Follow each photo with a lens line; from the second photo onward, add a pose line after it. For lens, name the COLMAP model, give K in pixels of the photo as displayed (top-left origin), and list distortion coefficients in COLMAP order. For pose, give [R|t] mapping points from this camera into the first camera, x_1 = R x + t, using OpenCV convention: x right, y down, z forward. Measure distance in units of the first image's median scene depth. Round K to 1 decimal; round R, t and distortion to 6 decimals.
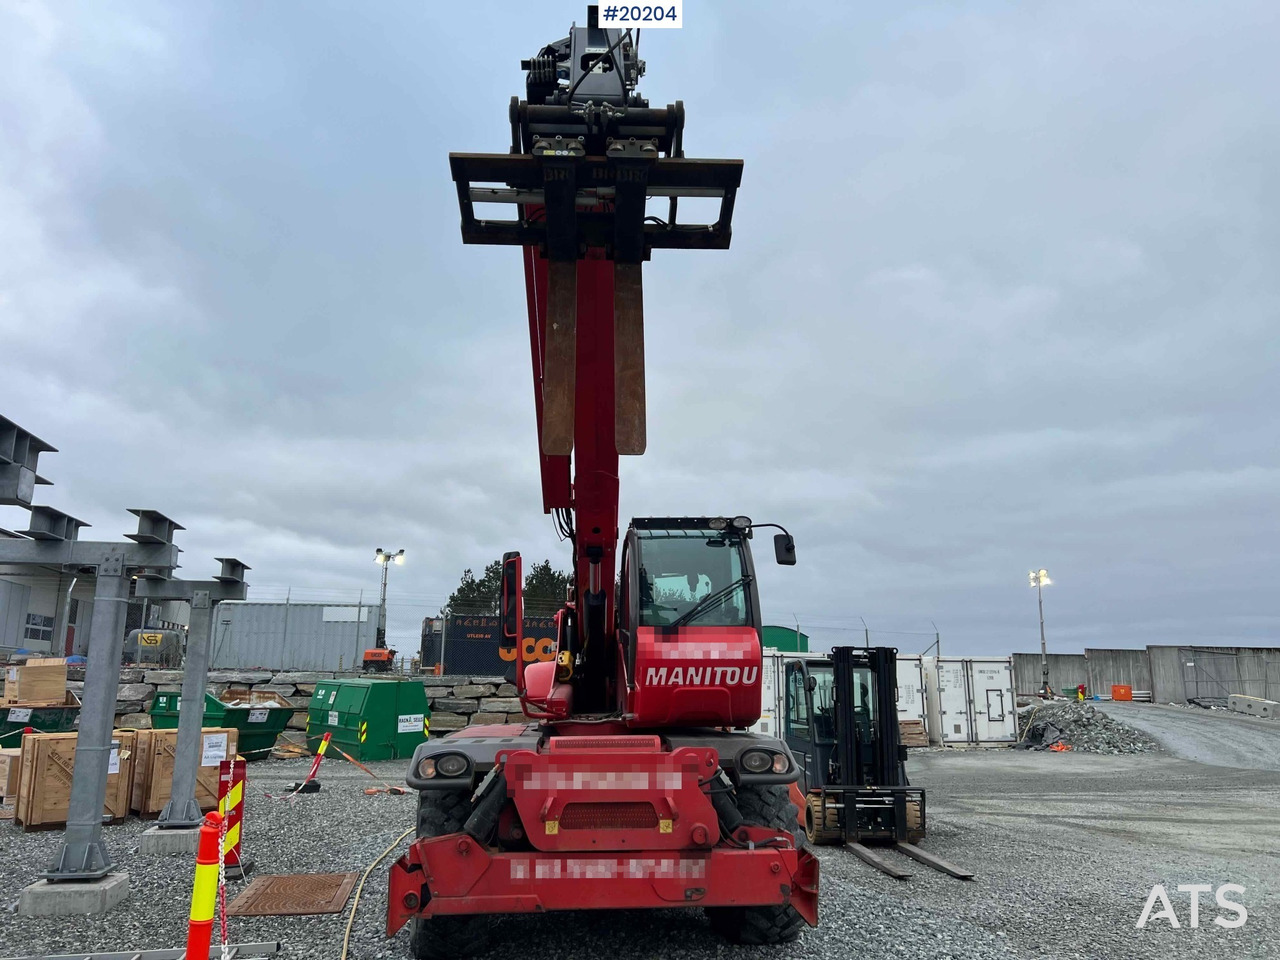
lens RADIAL K [[959.1, 0, 640.0], [0, 959.1, 480.0], [0, 0, 1]] dist [0.059640, -0.069997]
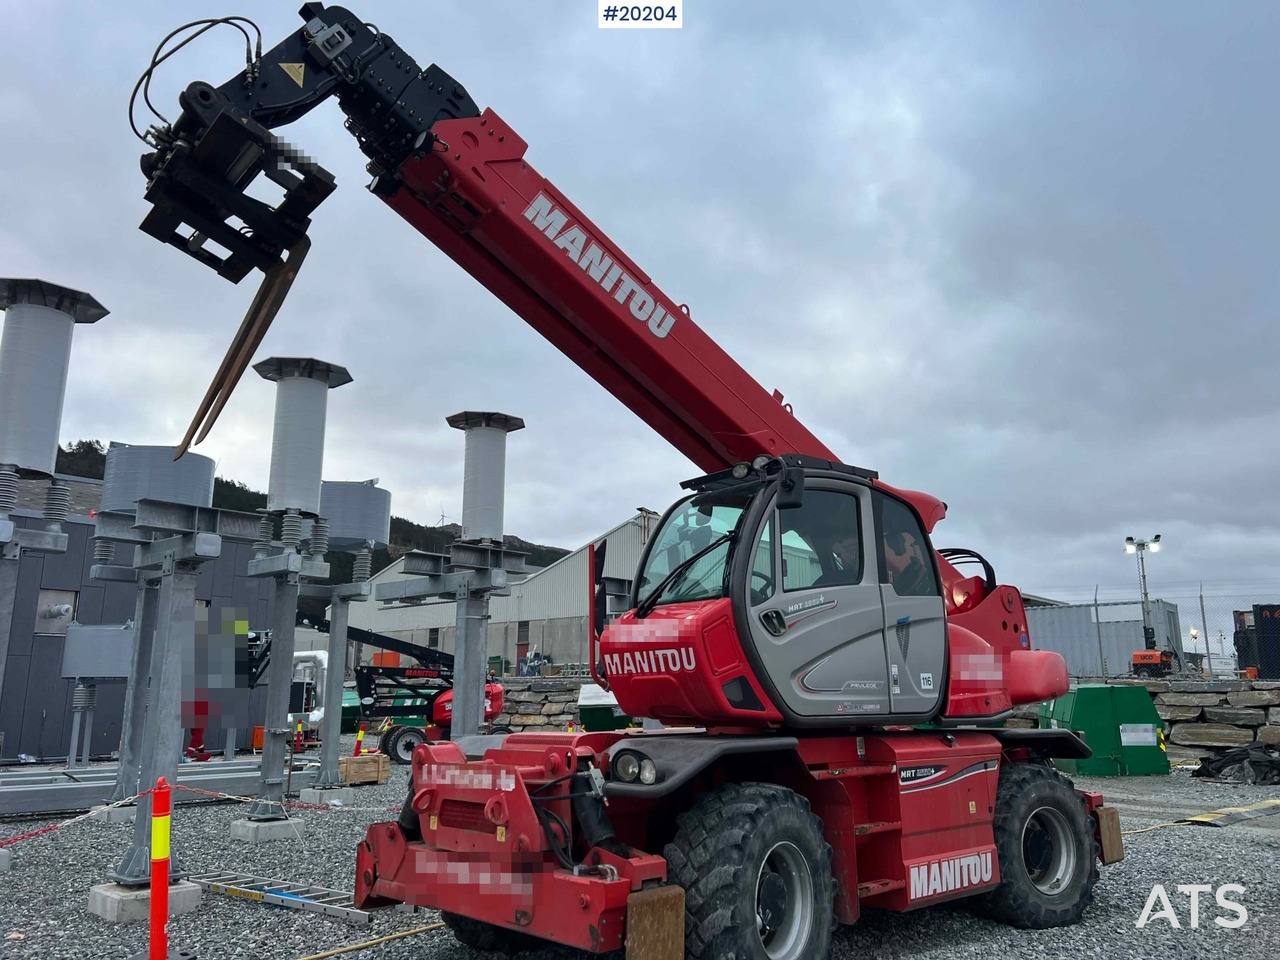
lens RADIAL K [[957.2, 0, 642.9], [0, 957.2, 525.8], [0, 0, 1]] dist [0.084984, -0.065190]
pose [[0.610377, -0.146256, -0.778492, 0.507703], [0.173690, 0.983600, -0.048608, 0.092919], [0.772834, -0.105547, 0.625770, 0.360844]]
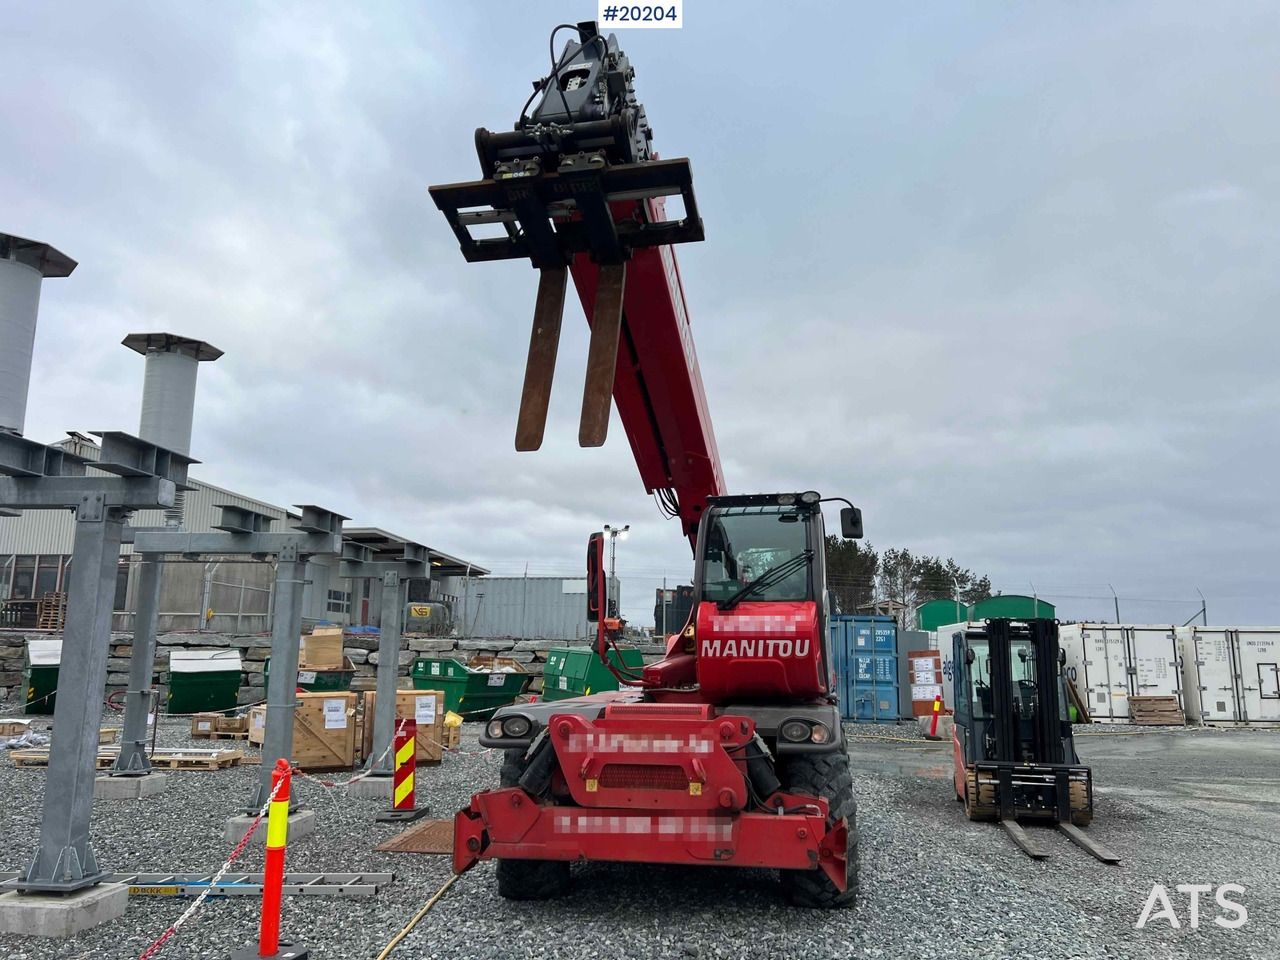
lens RADIAL K [[959.1, 0, 640.0], [0, 959.1, 480.0], [0, 0, 1]] dist [0.059640, -0.069997]
pose [[0.962774, -0.043007, -0.266866, 0.164397], [0.051219, 0.998402, 0.023886, -0.005808], [0.265412, -0.036666, 0.963438, -0.016253]]
